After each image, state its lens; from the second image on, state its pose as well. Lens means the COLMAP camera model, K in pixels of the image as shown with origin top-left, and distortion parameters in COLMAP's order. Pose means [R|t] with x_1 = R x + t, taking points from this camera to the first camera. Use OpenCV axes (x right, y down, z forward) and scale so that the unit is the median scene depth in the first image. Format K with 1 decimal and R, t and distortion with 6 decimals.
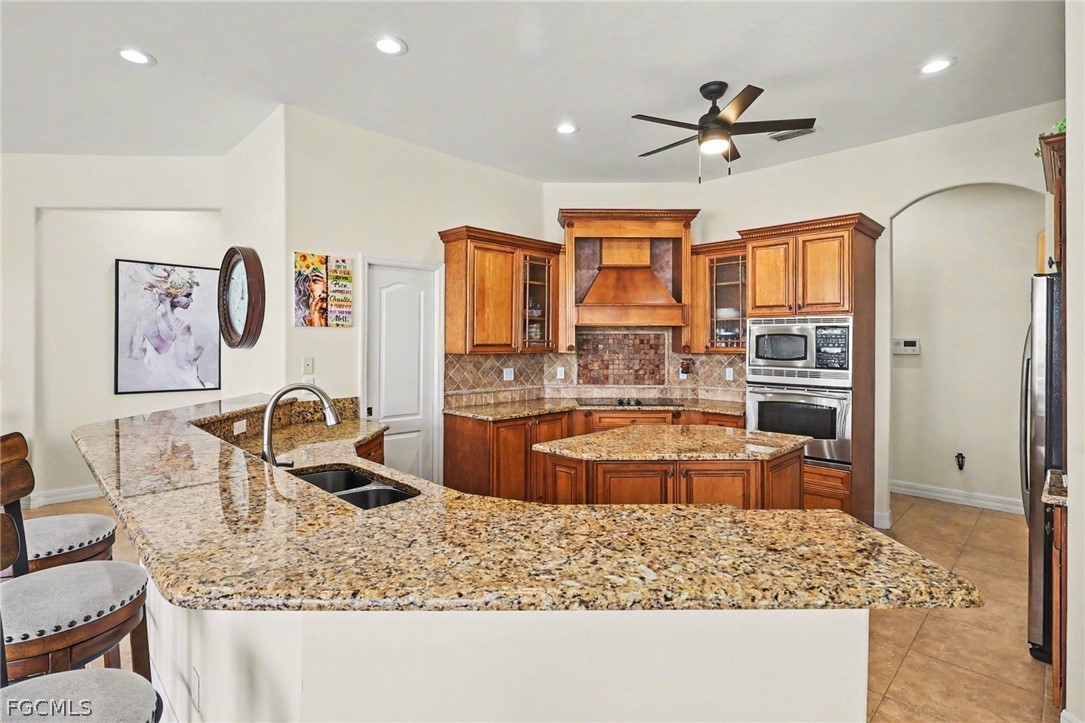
lens RADIAL K [[526.0, 0, 542.5], [0, 526.0, 338.3], [0, 0, 1]] dist [0.003411, 0.000333]
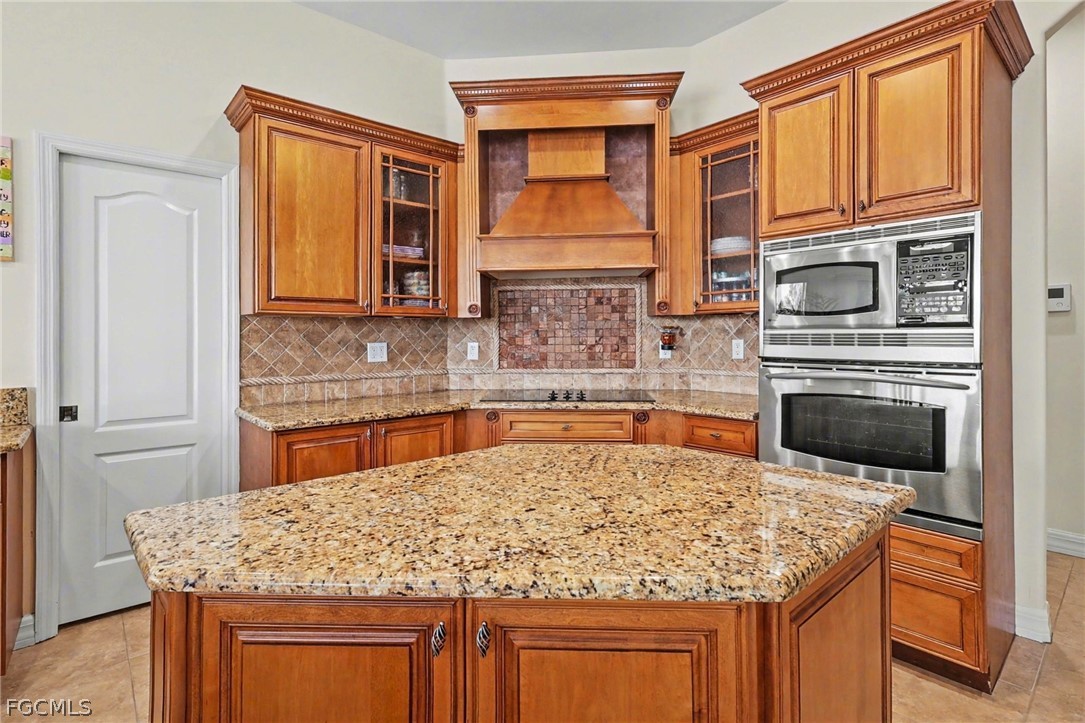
lens RADIAL K [[532.3, 0, 531.4], [0, 532.3, 339.3], [0, 0, 1]] dist [-0.005053, -0.000397]
pose [[0.996600, -0.011756, -0.081552, 0.181531], [0.013064, 0.999794, 0.015532, 0.047515], [0.081352, -0.016544, 0.996548, 0.397901]]
